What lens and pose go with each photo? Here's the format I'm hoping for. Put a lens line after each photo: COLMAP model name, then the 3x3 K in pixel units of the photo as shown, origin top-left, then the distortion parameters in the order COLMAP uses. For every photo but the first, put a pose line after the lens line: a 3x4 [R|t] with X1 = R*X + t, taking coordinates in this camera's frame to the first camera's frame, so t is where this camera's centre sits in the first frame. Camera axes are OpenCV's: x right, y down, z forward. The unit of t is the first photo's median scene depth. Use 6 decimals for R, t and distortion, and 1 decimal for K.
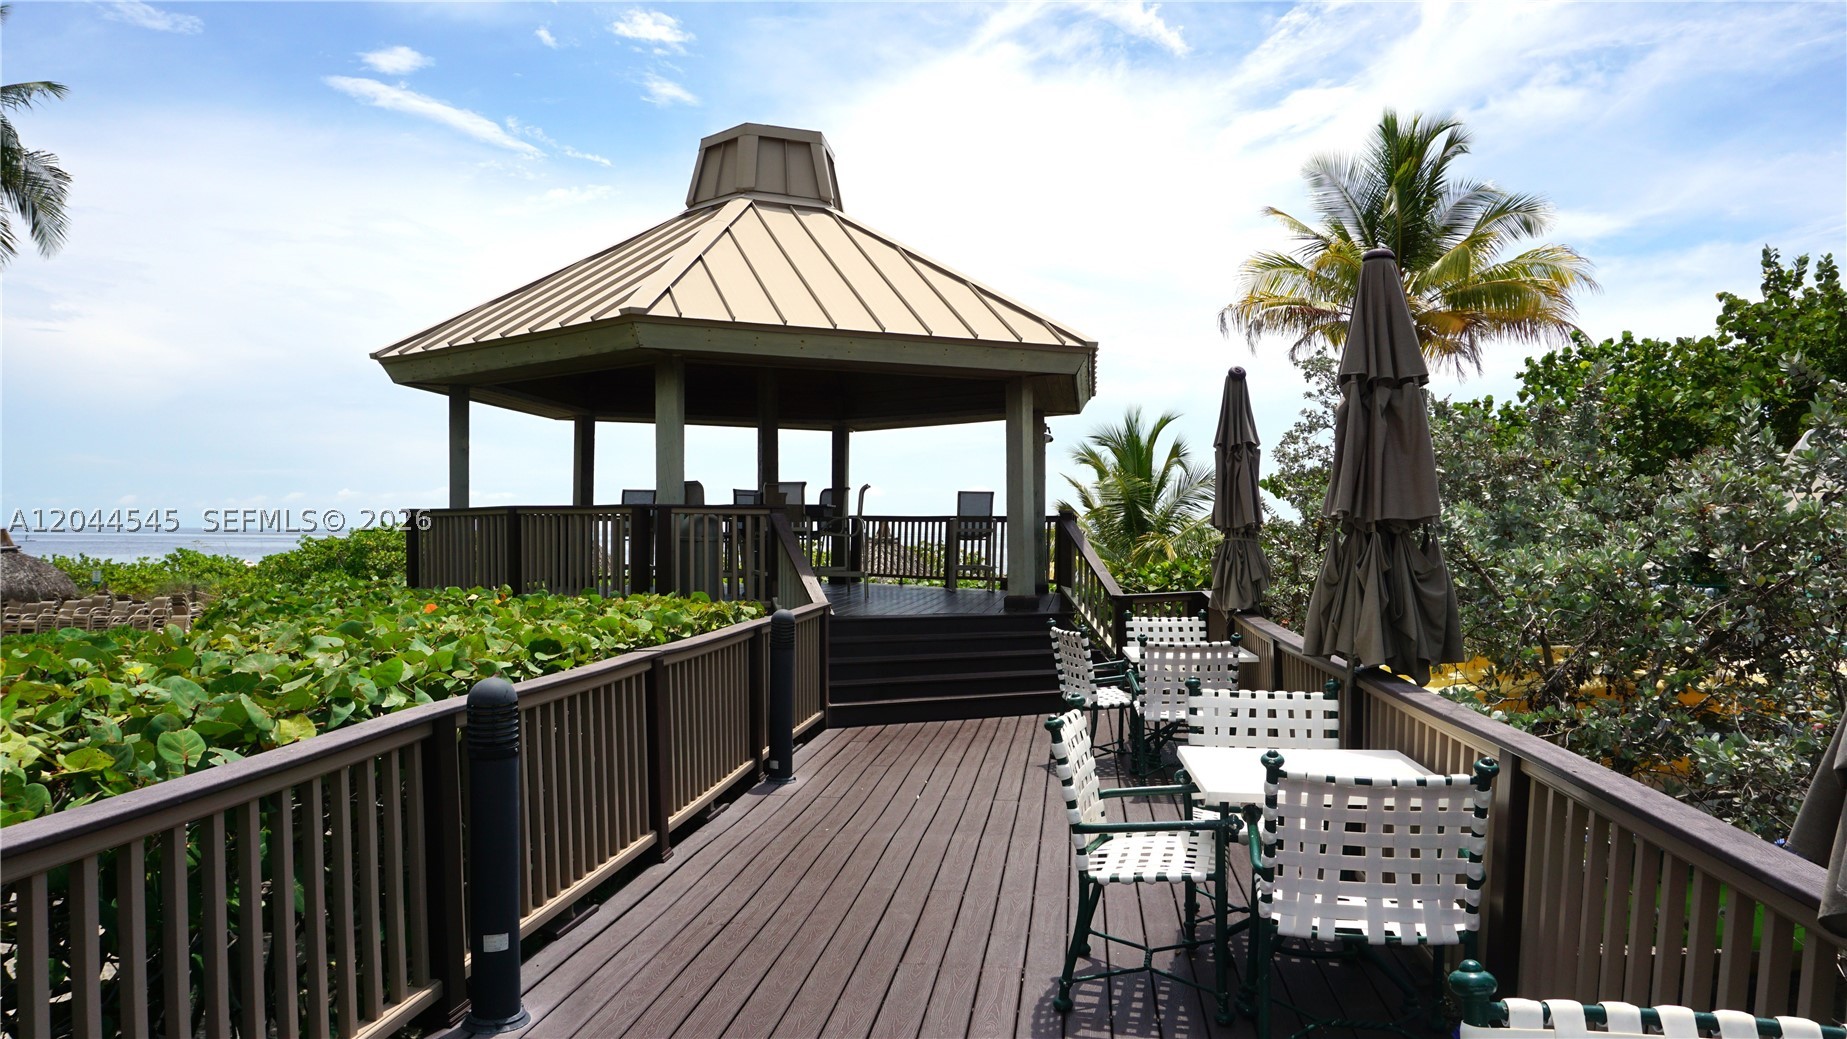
lens RADIAL K [[1251.0, 0, 917.7], [0, 1251.0, 527.8], [0, 0, 1]] dist [-0.047686, 0.038474]
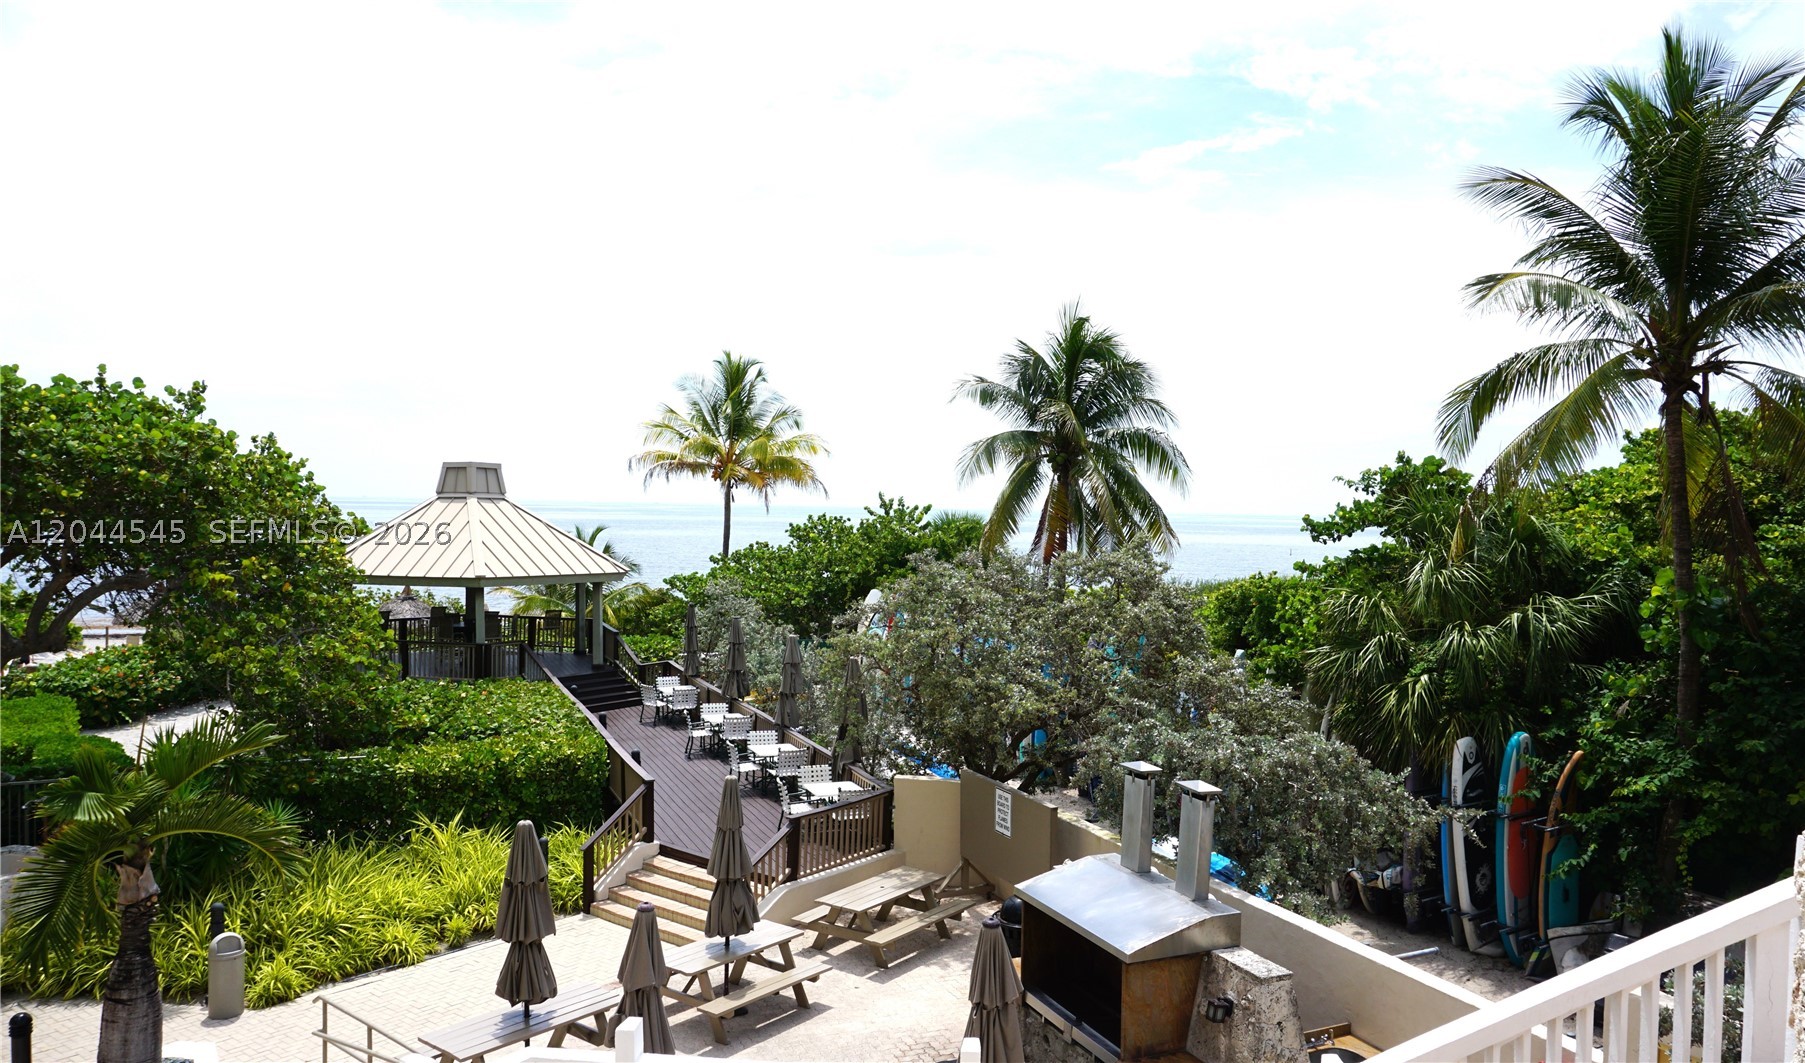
lens RADIAL K [[1281.3, 0, 938.6], [0, 1281.3, 532.1], [0, 0, 1]] dist [-0.044670, 0.032786]
pose [[0.856760, 0.001961, 0.515712, -0.490023], [-0.017085, 0.999552, 0.024584, -0.213452], [-0.515433, -0.029873, 0.856409, -1.180688]]
